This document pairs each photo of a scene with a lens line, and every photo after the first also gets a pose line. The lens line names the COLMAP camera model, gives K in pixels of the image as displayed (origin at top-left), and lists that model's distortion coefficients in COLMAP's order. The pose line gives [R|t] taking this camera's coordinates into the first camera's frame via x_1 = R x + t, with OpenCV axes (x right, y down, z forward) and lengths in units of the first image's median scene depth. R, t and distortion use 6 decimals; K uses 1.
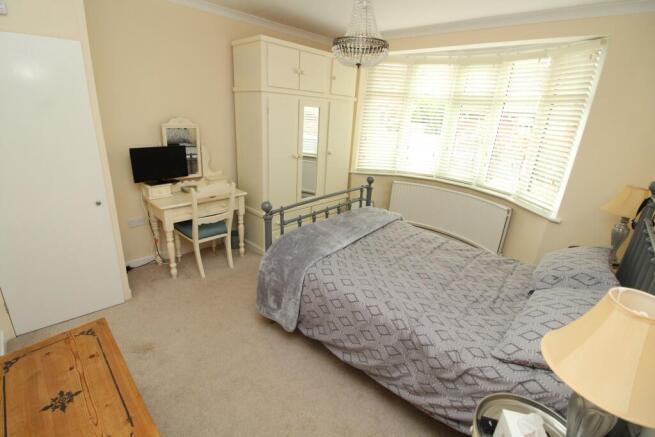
lens RADIAL K [[302.5, 0, 327.8], [0, 302.5, 211.2], [0, 0, 1]] dist [0.001153, -0.014398]
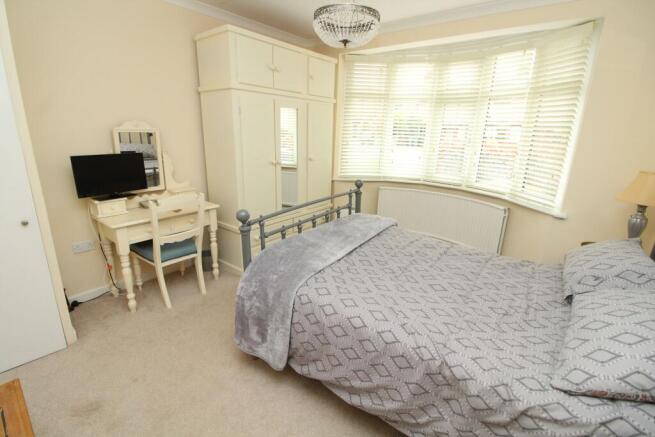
lens RADIAL K [[302.5, 0, 327.8], [0, 302.5, 211.2], [0, 0, 1]] dist [0.001153, -0.014398]
pose [[0.995657, -0.054073, 0.075786, -0.031975], [0.057985, 0.997044, -0.050404, 0.025104], [-0.072837, 0.054580, 0.995849, 0.157272]]
